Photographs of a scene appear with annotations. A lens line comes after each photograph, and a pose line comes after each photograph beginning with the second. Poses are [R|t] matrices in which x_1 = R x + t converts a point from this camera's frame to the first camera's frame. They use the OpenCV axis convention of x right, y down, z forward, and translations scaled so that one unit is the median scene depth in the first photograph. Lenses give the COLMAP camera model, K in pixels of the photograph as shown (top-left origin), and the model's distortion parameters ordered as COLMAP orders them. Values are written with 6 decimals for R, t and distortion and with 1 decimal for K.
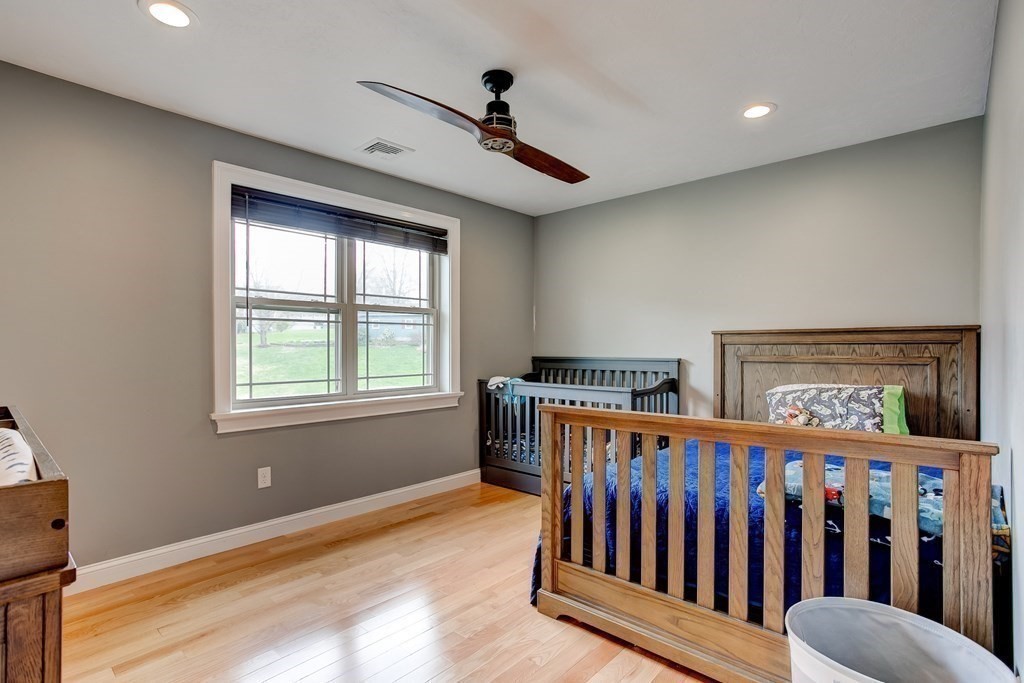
lens RADIAL K [[498.7, 0, 508.0], [0, 498.7, 344.2], [0, 0, 1]] dist [-0.052333, 0.033405]
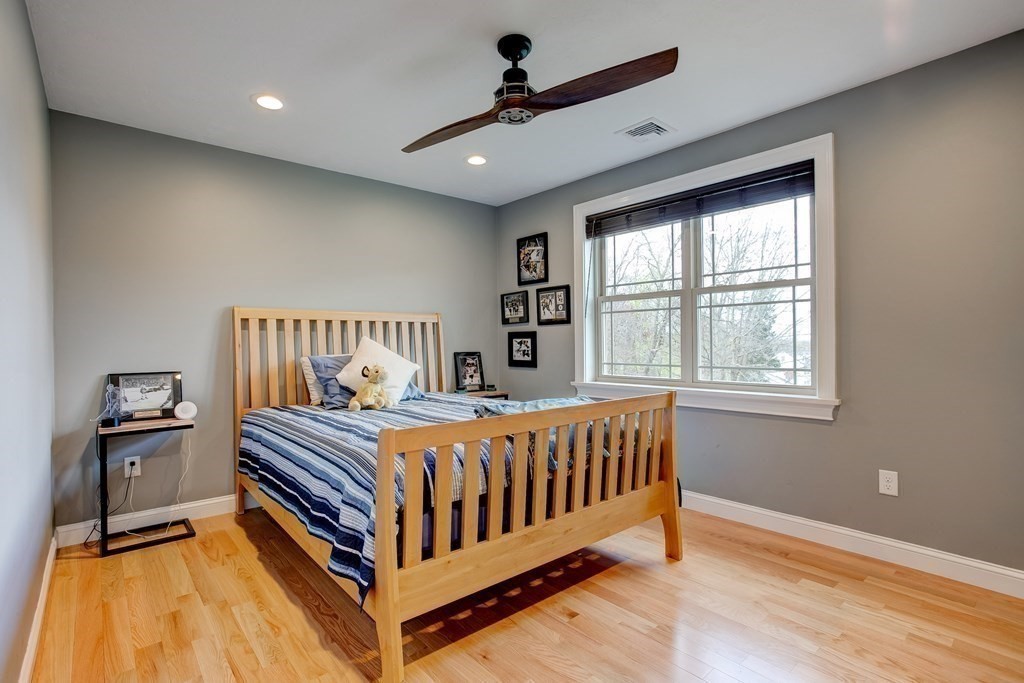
lens RADIAL K [[498.7, 0, 508.0], [0, 498.7, 344.2], [0, 0, 1]] dist [-0.052333, 0.033405]
pose [[-0.119903, 0.017472, -0.992632, 0.655414], [0.030605, 0.999435, 0.013895, 0.002091], [0.992314, -0.028714, -0.120370, 0.736633]]
